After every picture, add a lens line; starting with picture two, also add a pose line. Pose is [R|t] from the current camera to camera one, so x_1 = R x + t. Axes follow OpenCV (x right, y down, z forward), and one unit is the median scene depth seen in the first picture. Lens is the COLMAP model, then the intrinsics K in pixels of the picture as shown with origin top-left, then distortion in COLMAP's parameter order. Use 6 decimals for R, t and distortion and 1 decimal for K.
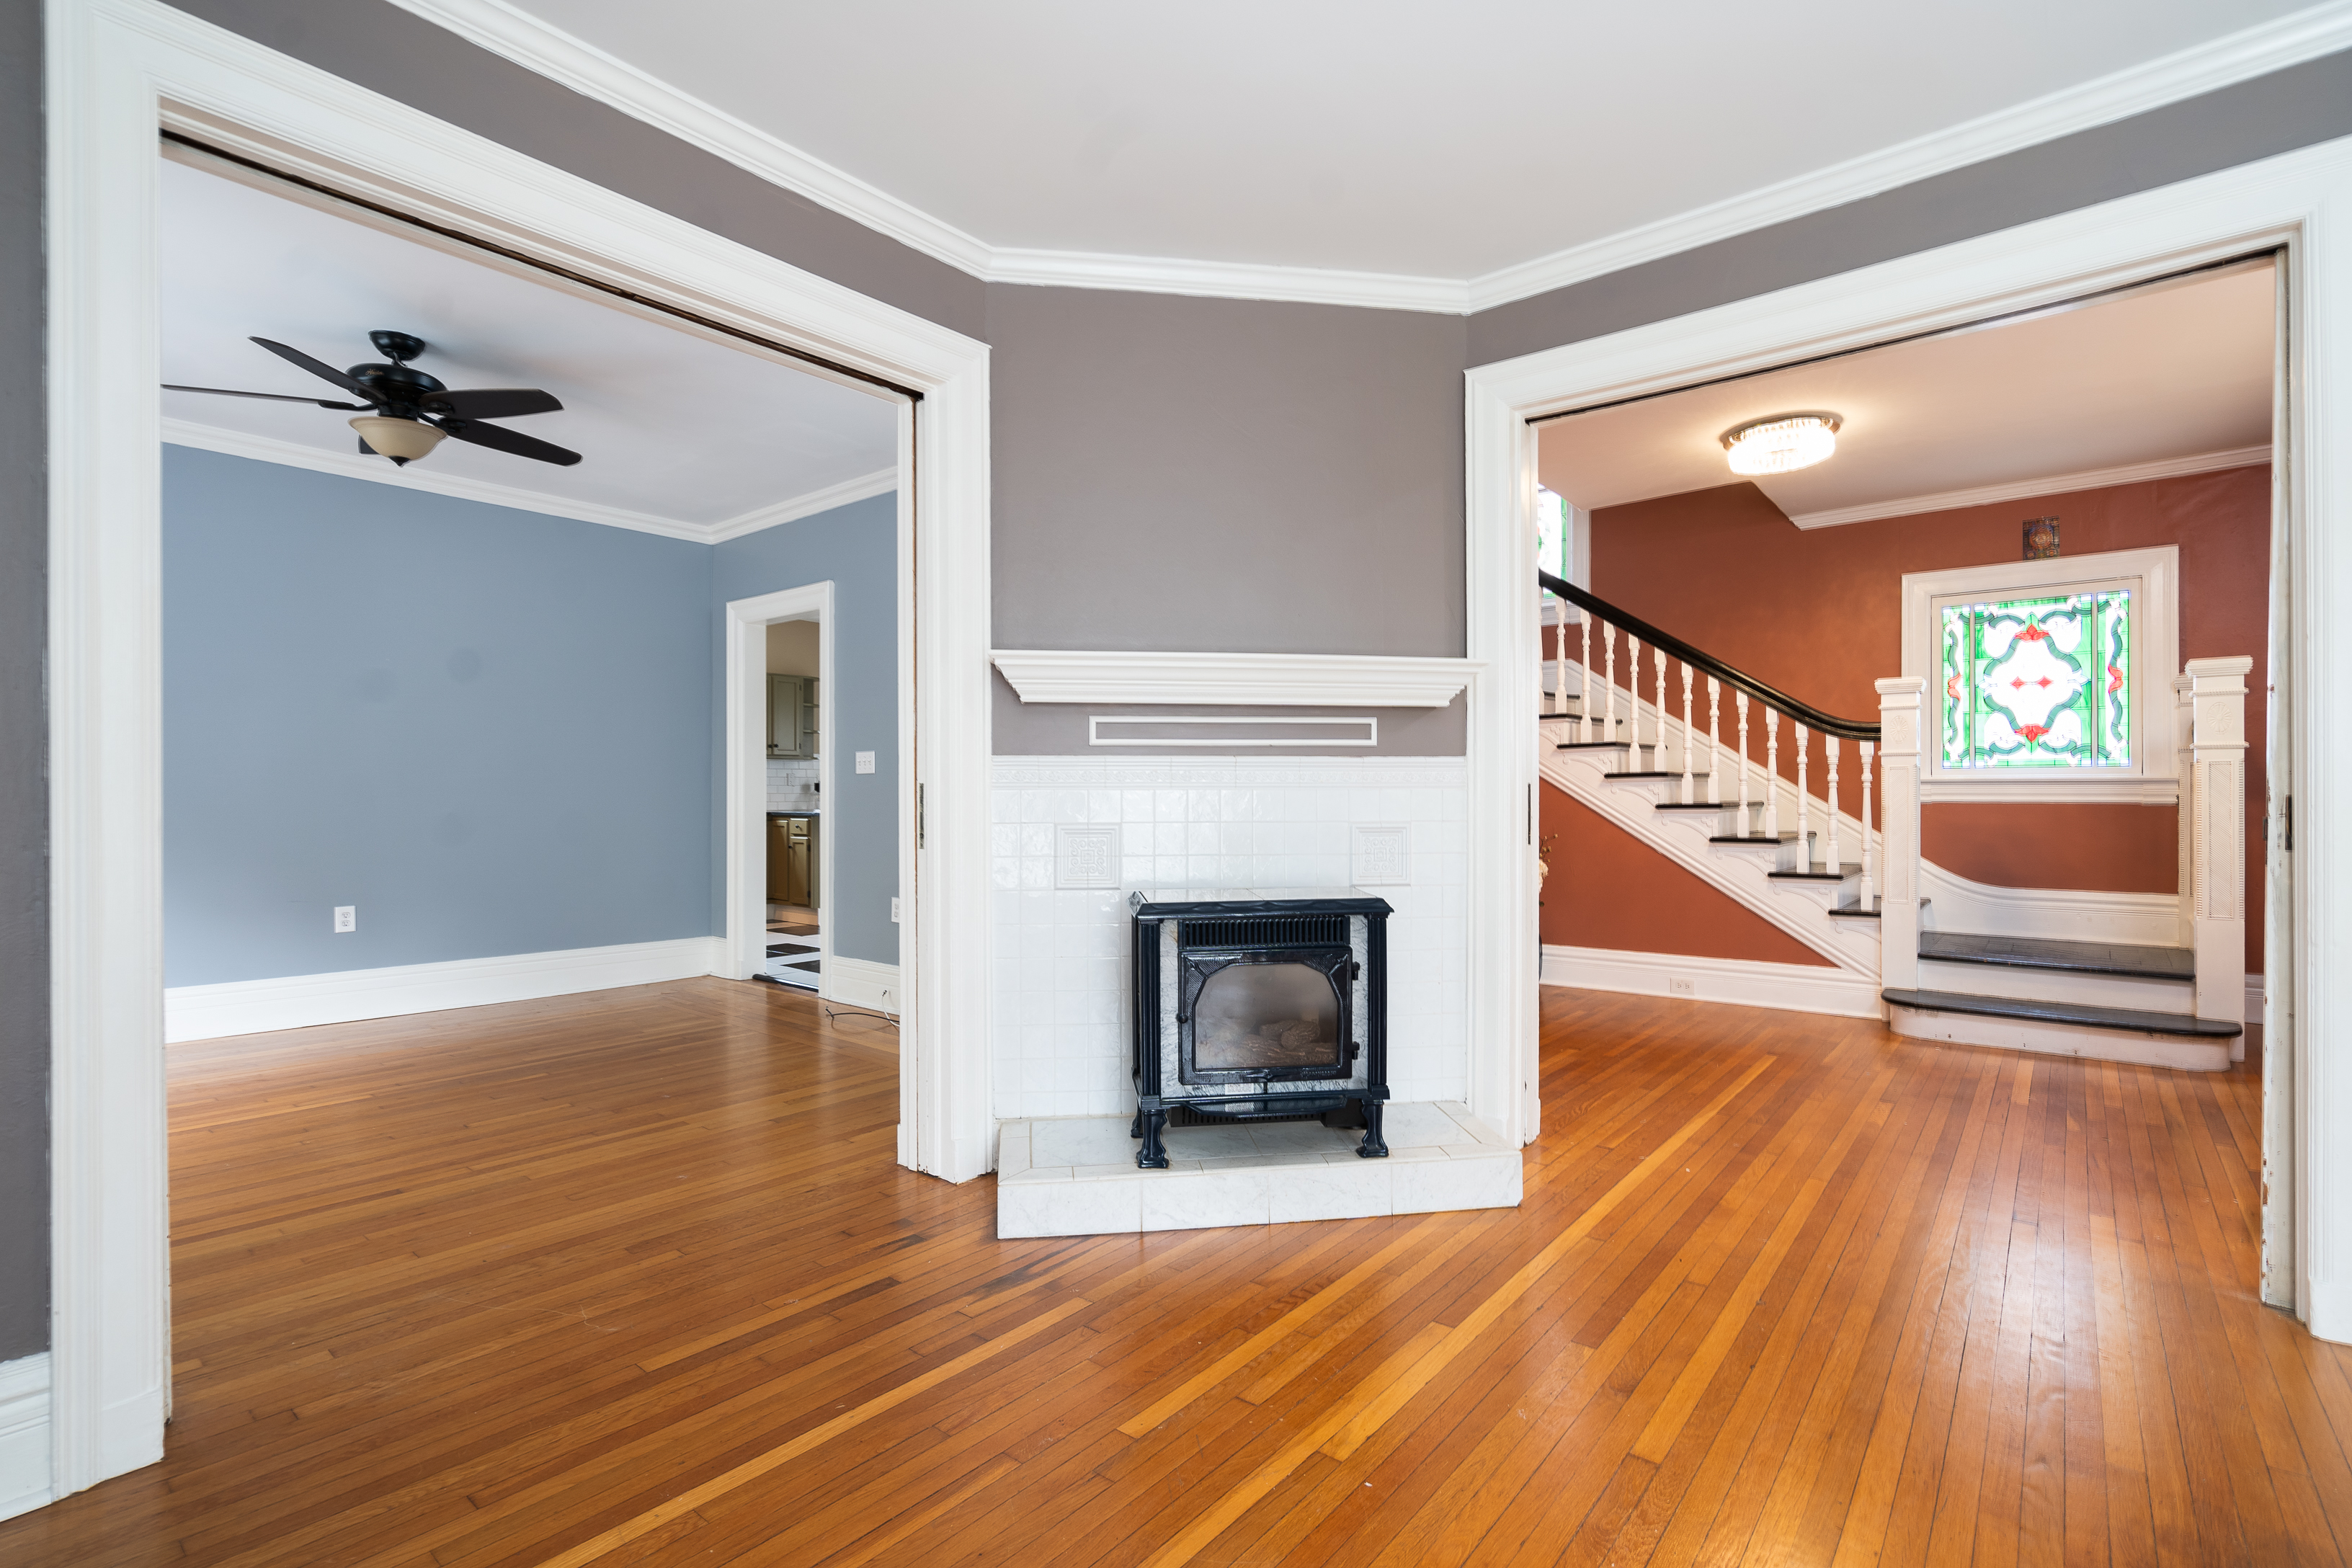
lens RADIAL K [[1081.5, 0, 1170.4], [0, 1081.5, 793.8], [0, 0, 1]] dist [-0.002103, 0.003852]
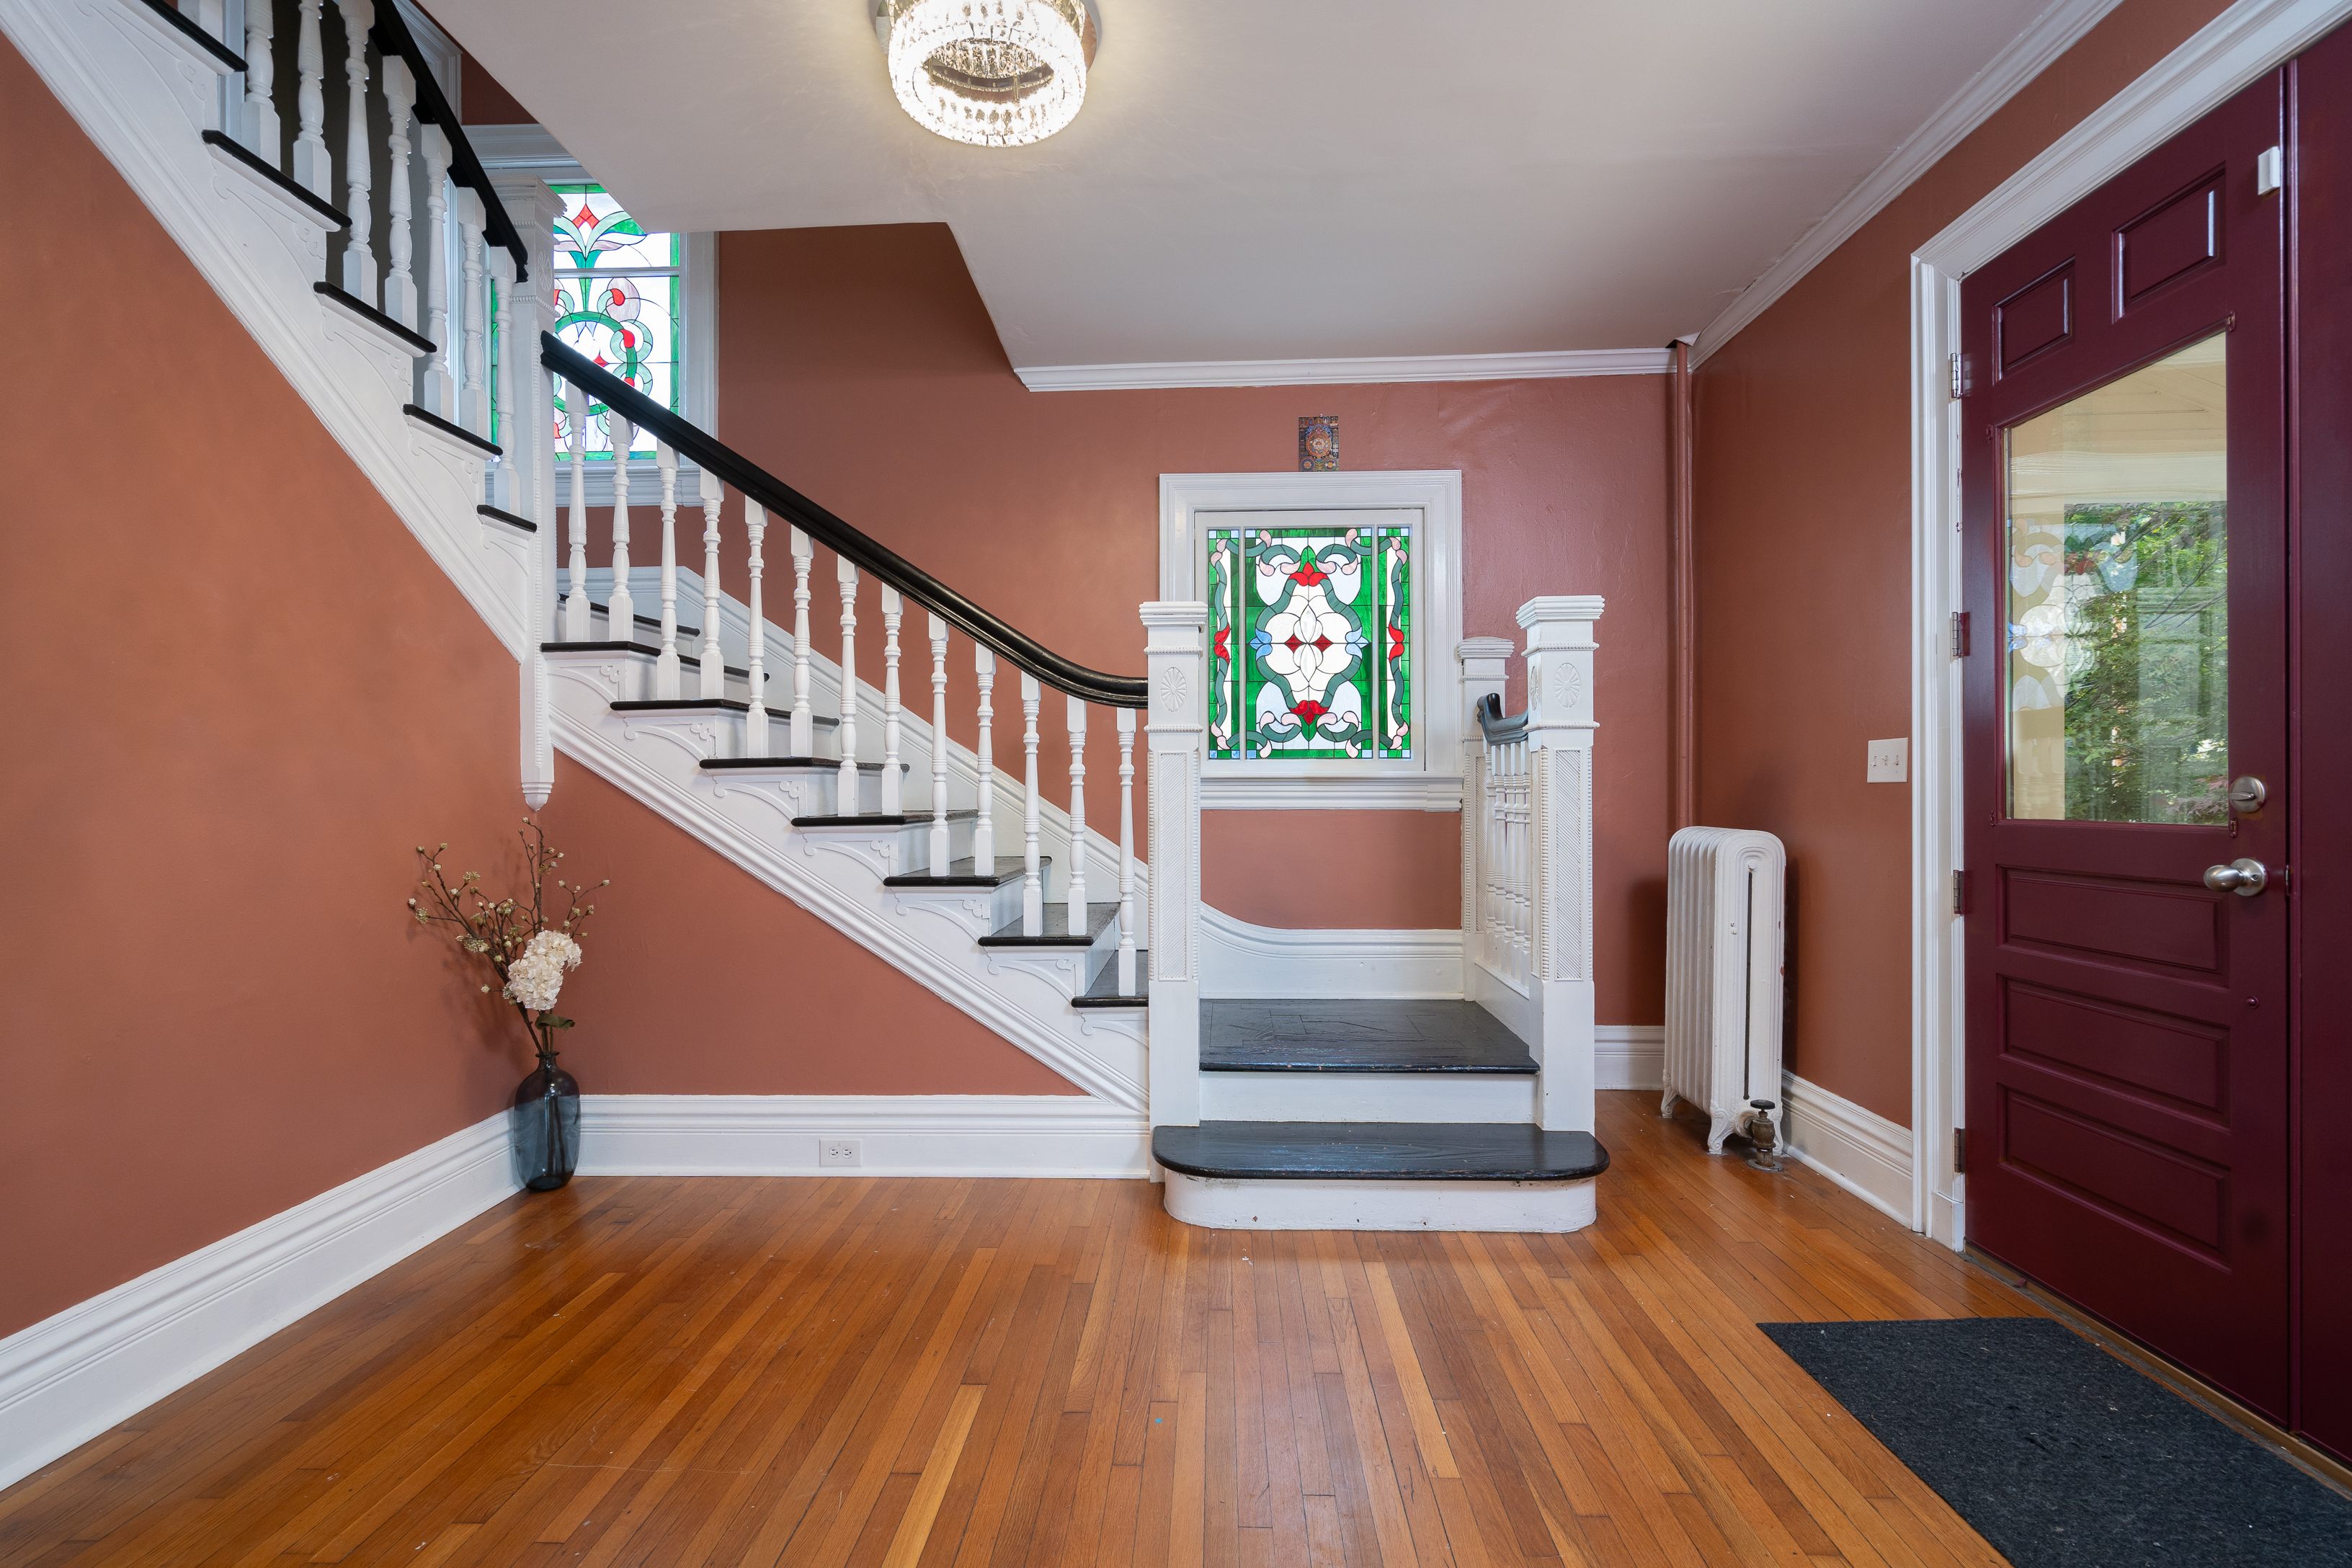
lens RADIAL K [[1081.5, 0, 1173.0], [0, 1081.5, 791.8], [0, 0, 1]] dist [-0.002103, 0.003852]
pose [[0.794258, 0.000910, 0.607580, 0.287568], [0.002723, 0.999984, -0.005058, 0.000007], [-0.607574, 0.005671, 0.794243, 0.485378]]
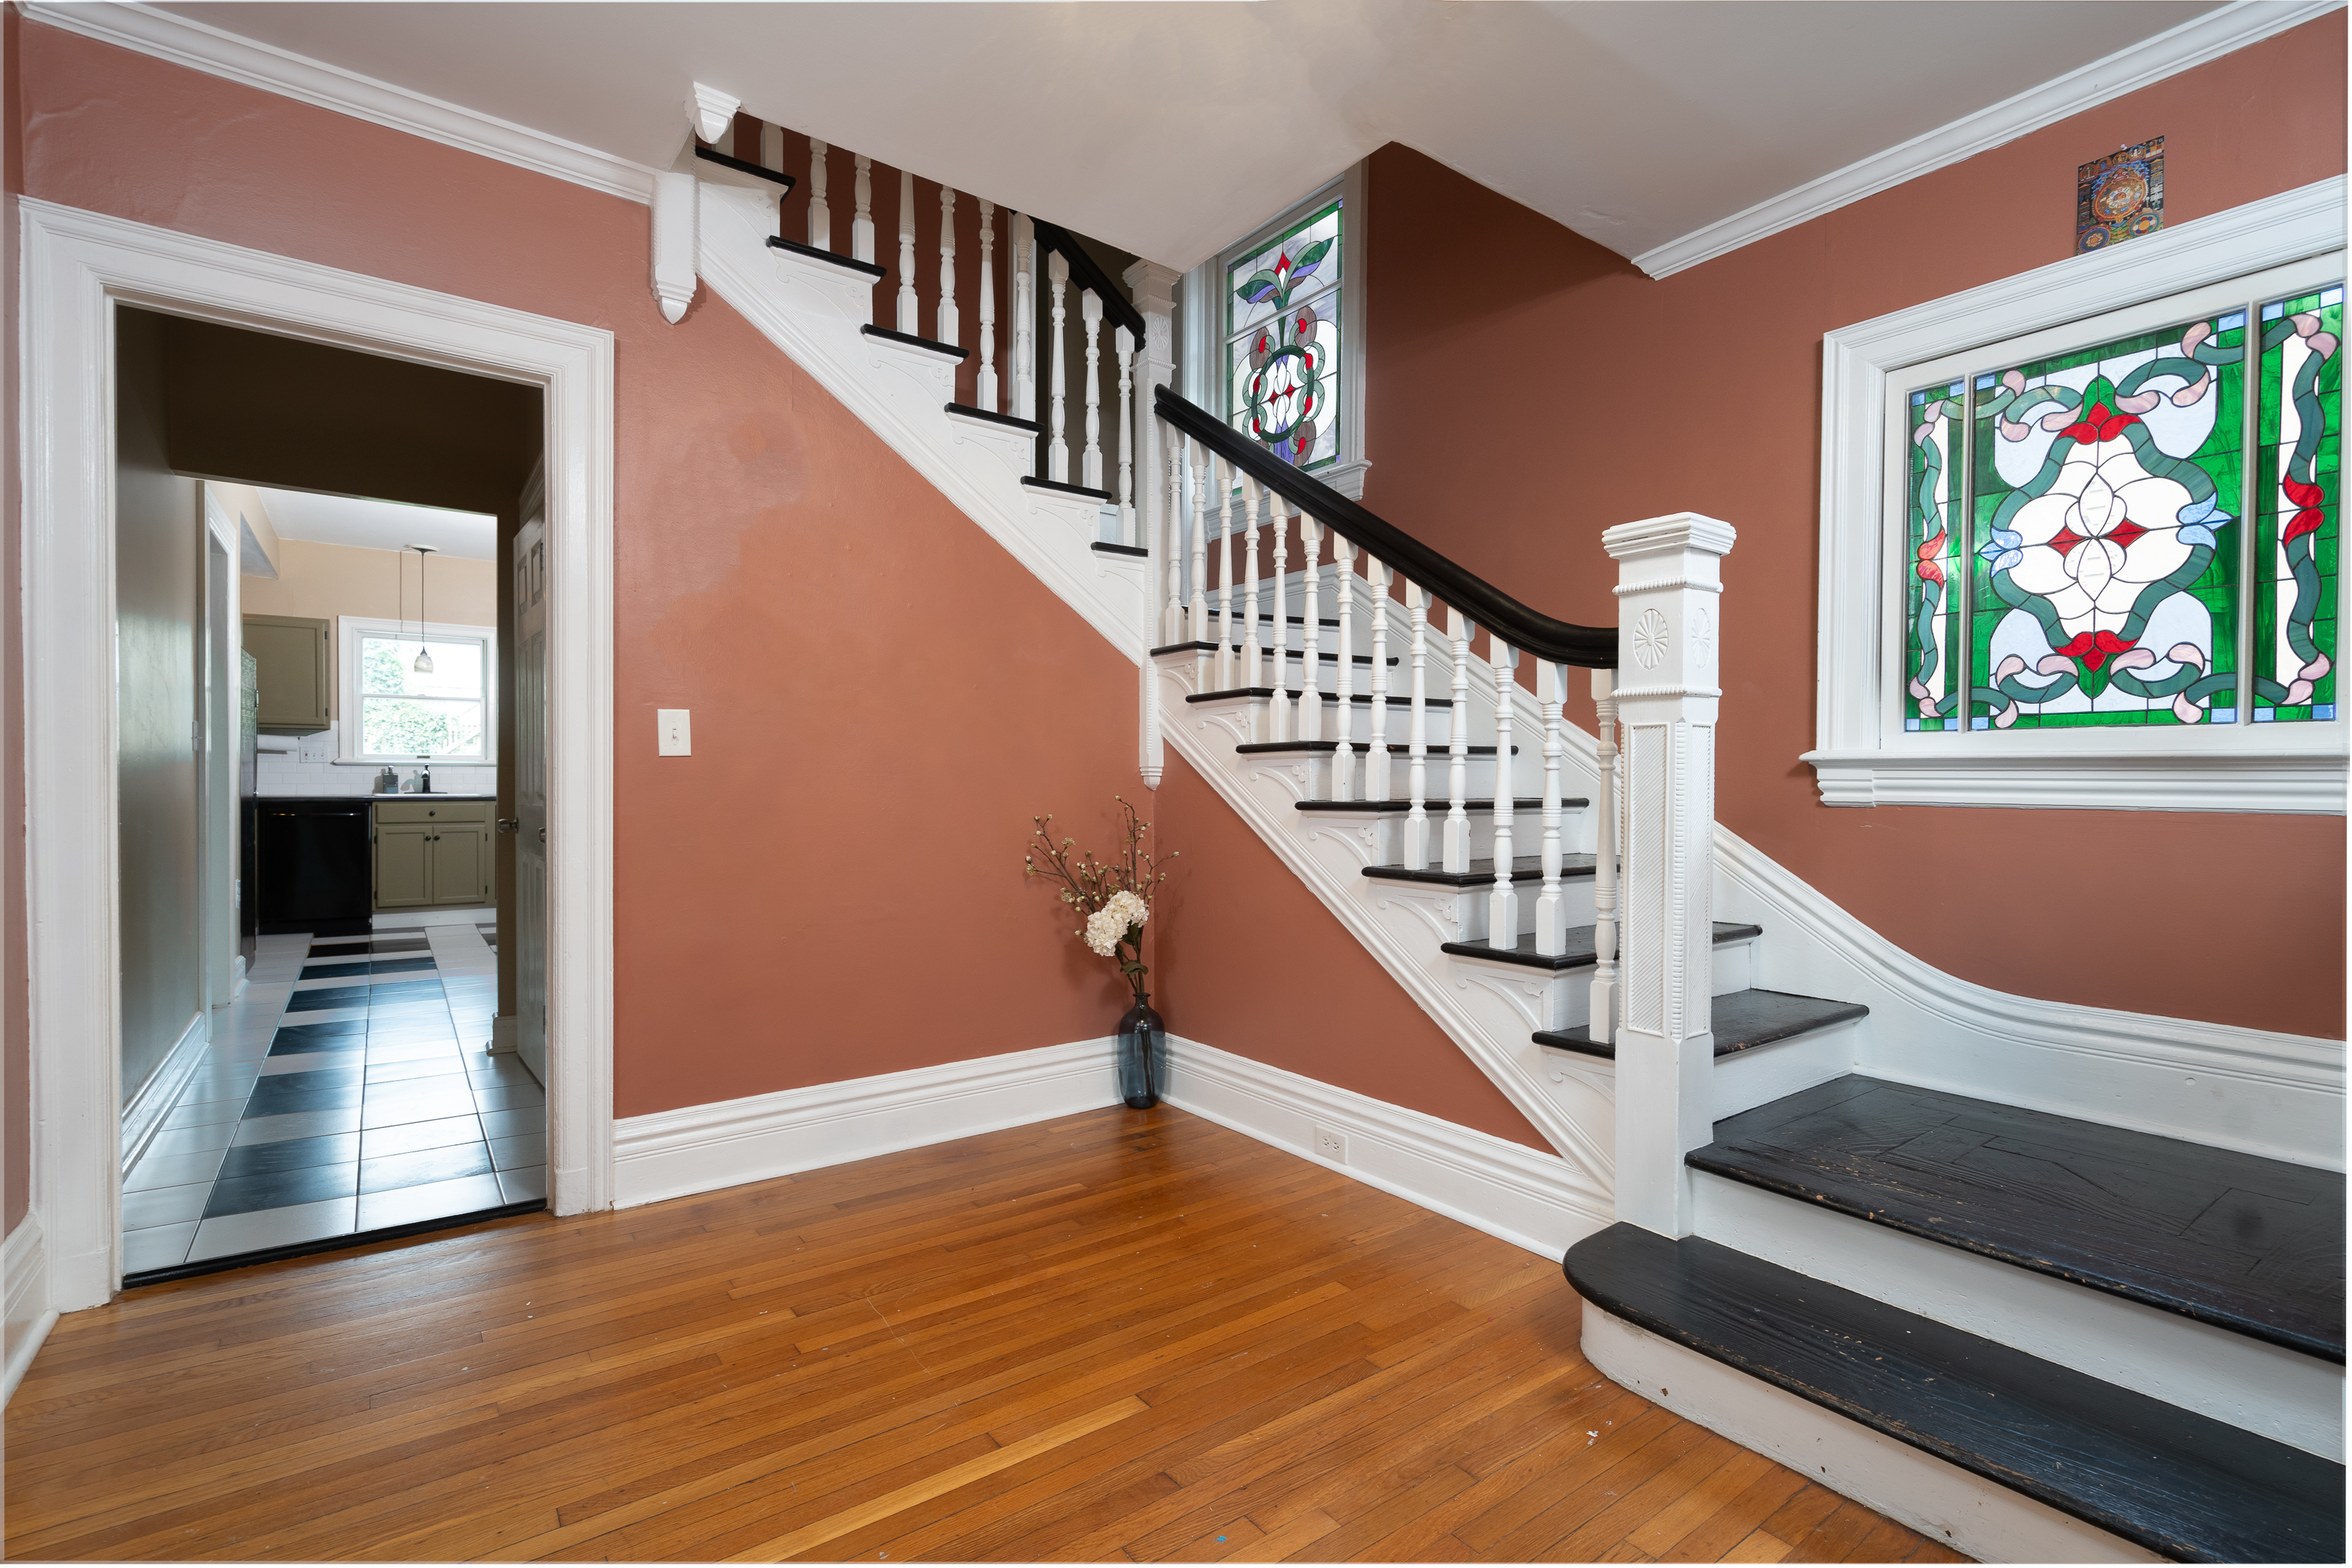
lens RADIAL K [[1081.5, 0, 1175.8], [0, 1081.5, 794.6], [0, 0, 1]] dist [-0.002103, 0.003852]
pose [[0.970131, 0.012142, -0.242276, 0.545290], [-0.009173, 0.999868, 0.013378, -0.000643], [0.242406, -0.010756, 0.970115, 0.486168]]
